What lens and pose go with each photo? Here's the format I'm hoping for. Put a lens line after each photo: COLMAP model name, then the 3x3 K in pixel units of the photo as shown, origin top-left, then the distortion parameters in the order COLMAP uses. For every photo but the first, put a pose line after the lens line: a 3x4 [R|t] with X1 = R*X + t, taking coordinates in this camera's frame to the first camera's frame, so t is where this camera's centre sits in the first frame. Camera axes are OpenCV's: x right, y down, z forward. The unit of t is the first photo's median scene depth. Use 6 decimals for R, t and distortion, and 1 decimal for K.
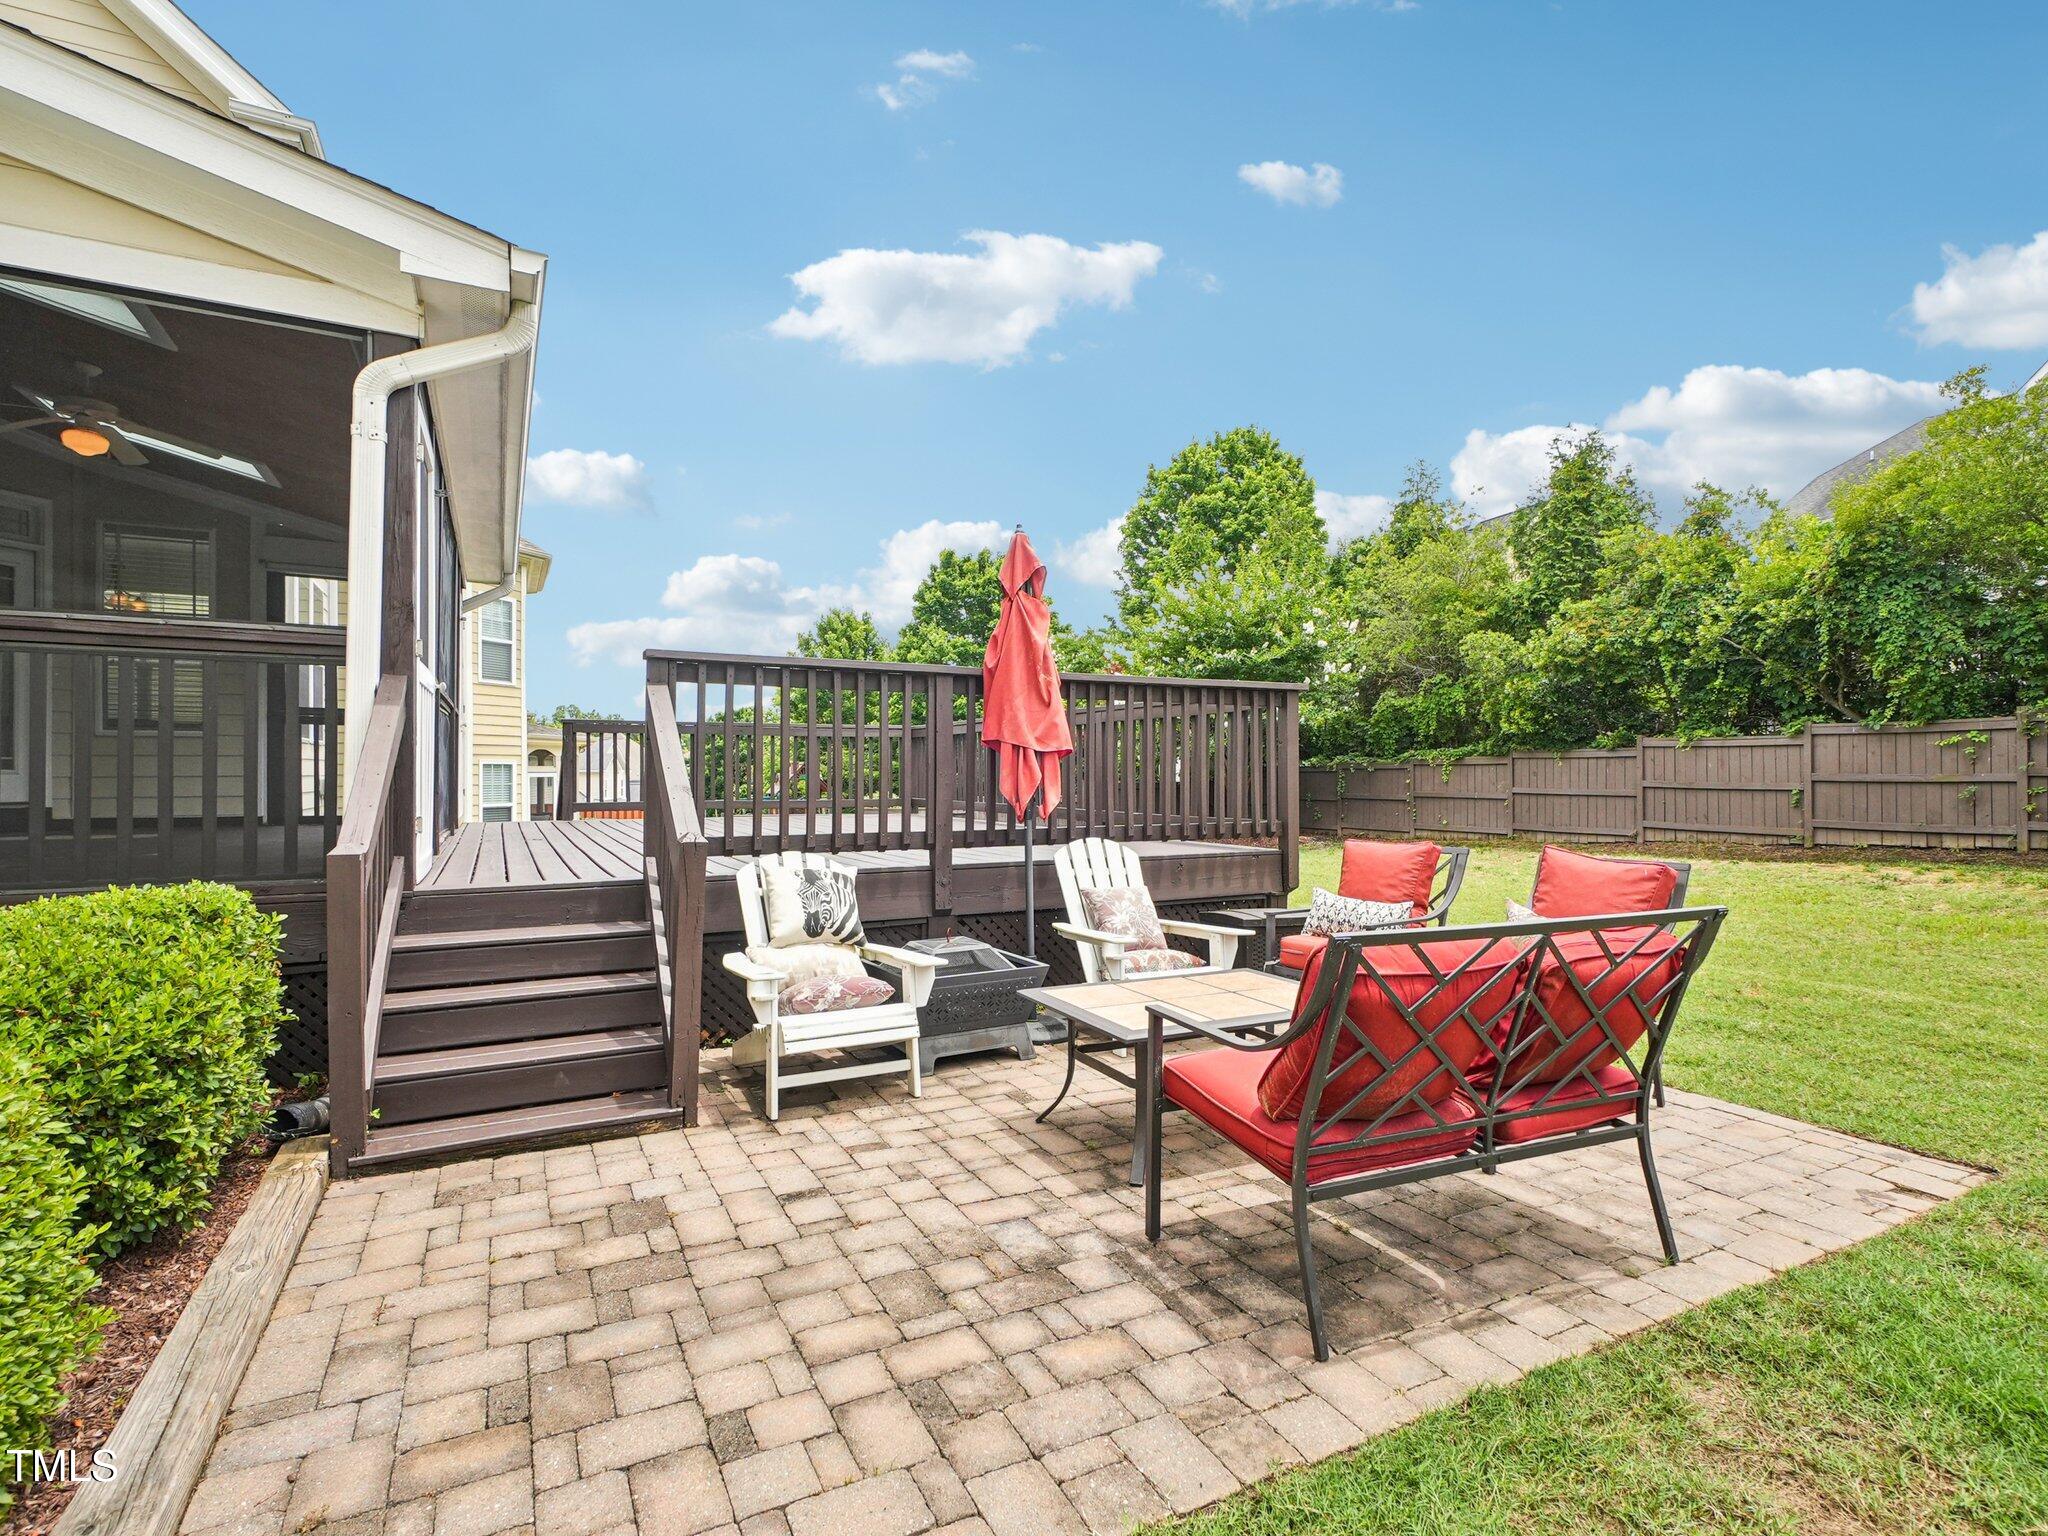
lens RADIAL K [[1003.3, 0, 1018.7], [0, 1003.3, 762.6], [0, 0, 1]] dist [-0.007735, 0.000489]
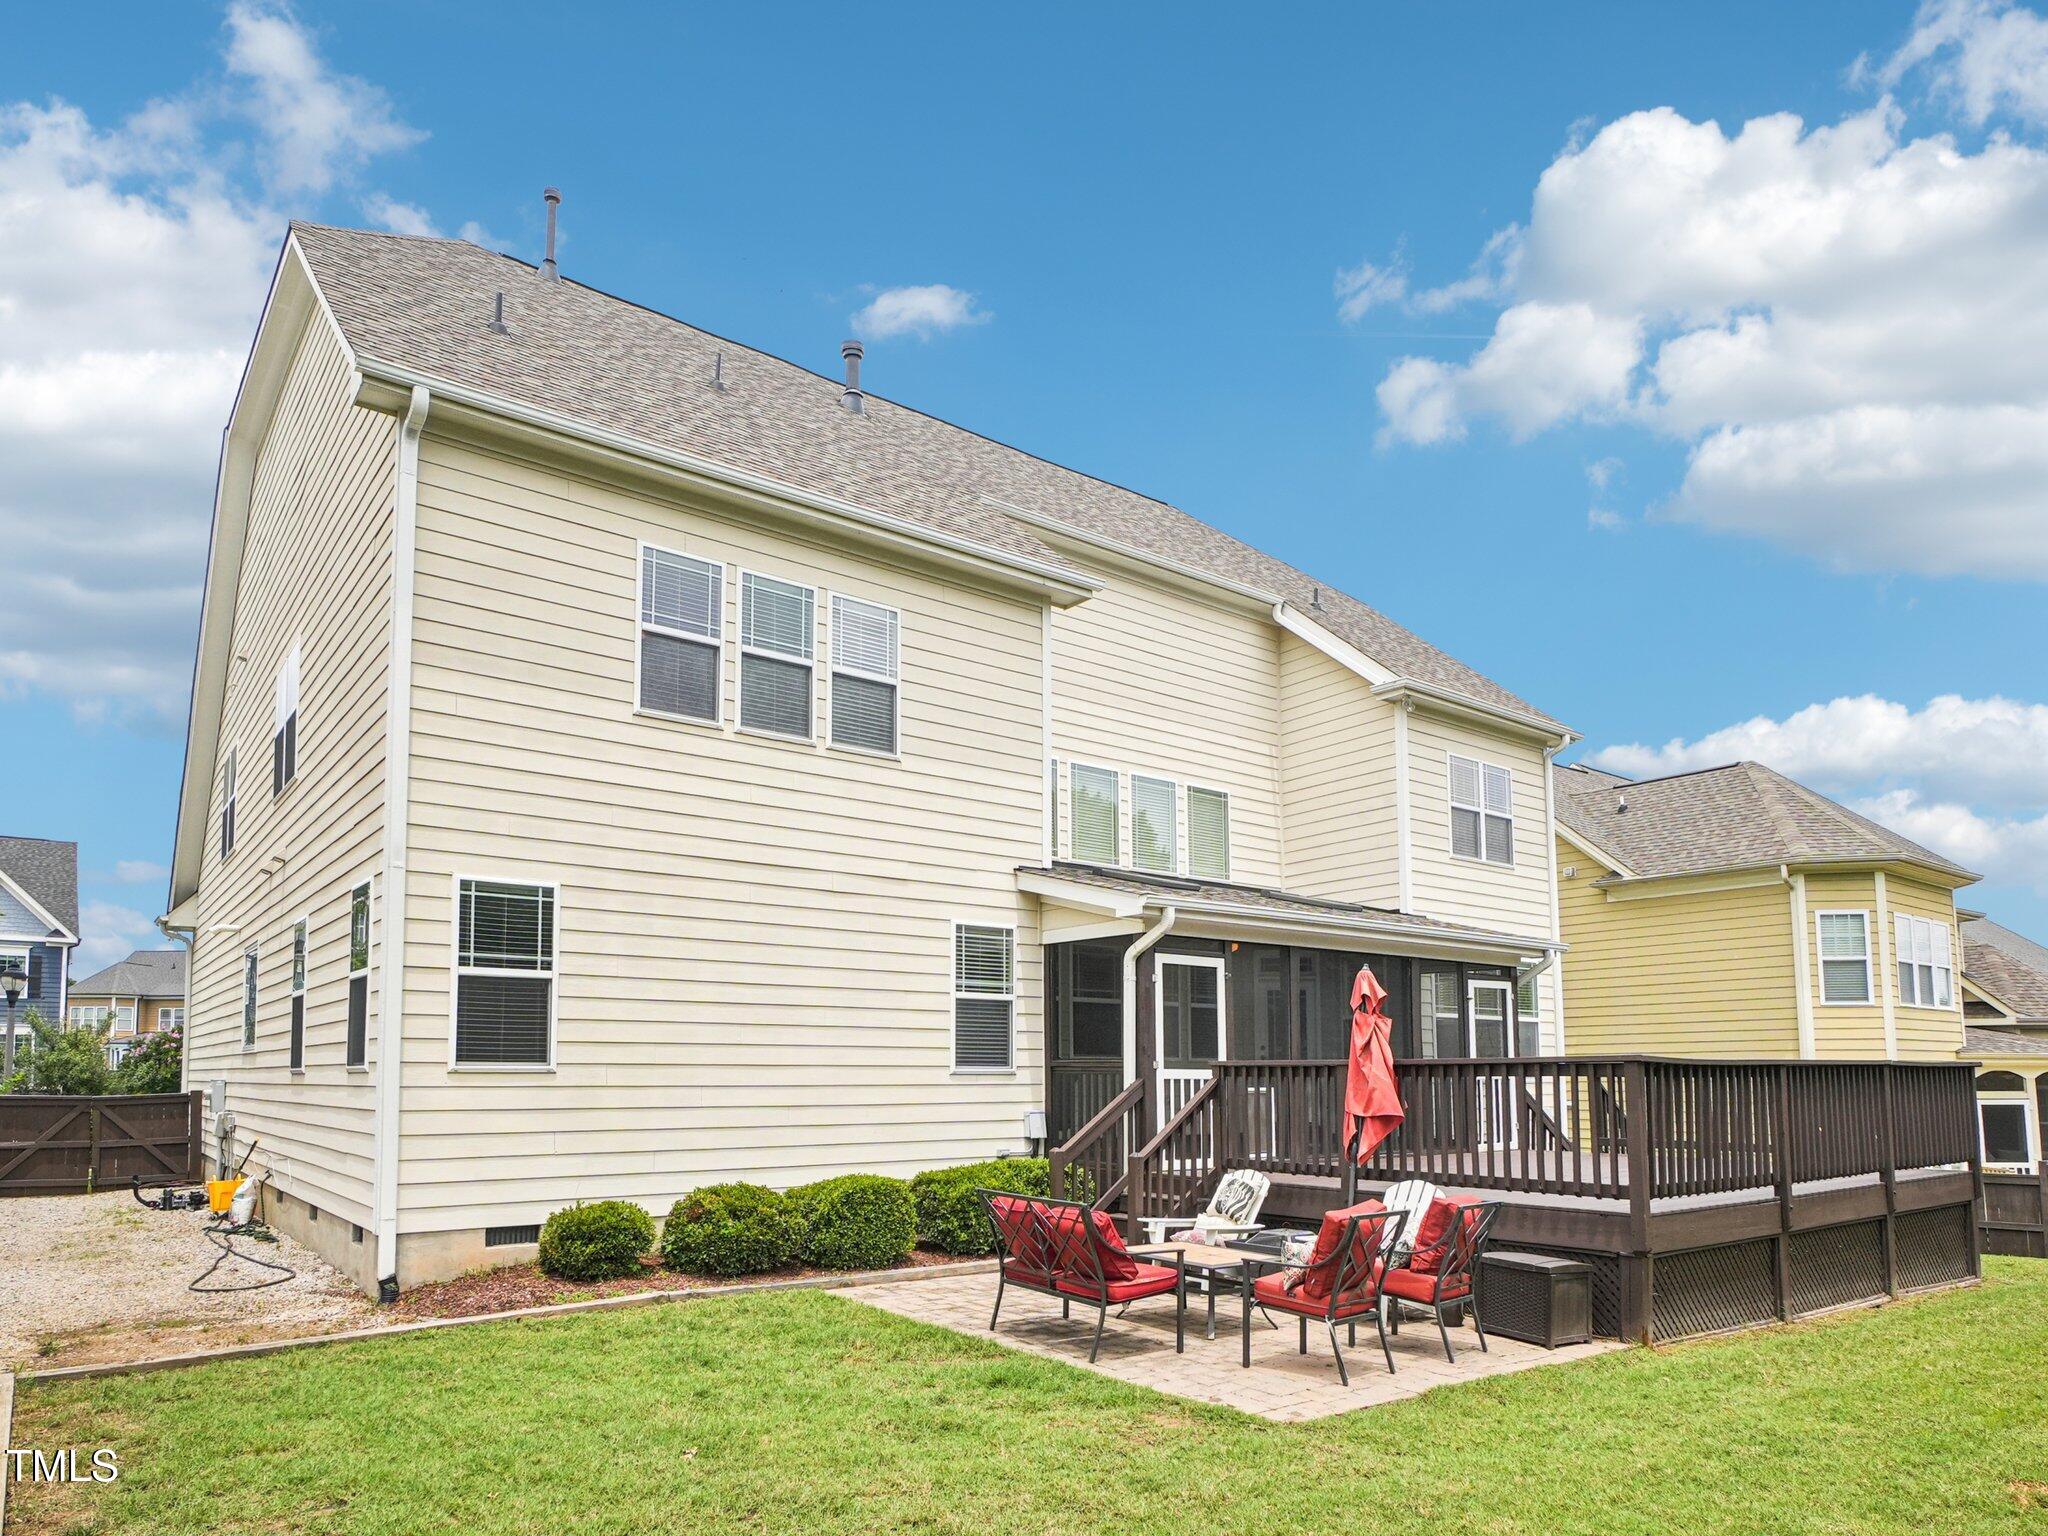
lens RADIAL K [[1277.0, 0, 1020.9], [0, 1277.0, 968.4], [0, 0, 1]] dist [-0.015807, -0.002014]
pose [[0.172500, -0.086828, -0.981175, 1.012383], [0.010918, 0.996215, -0.086240, -0.040212], [0.984949, 0.004164, 0.172795, 0.096118]]
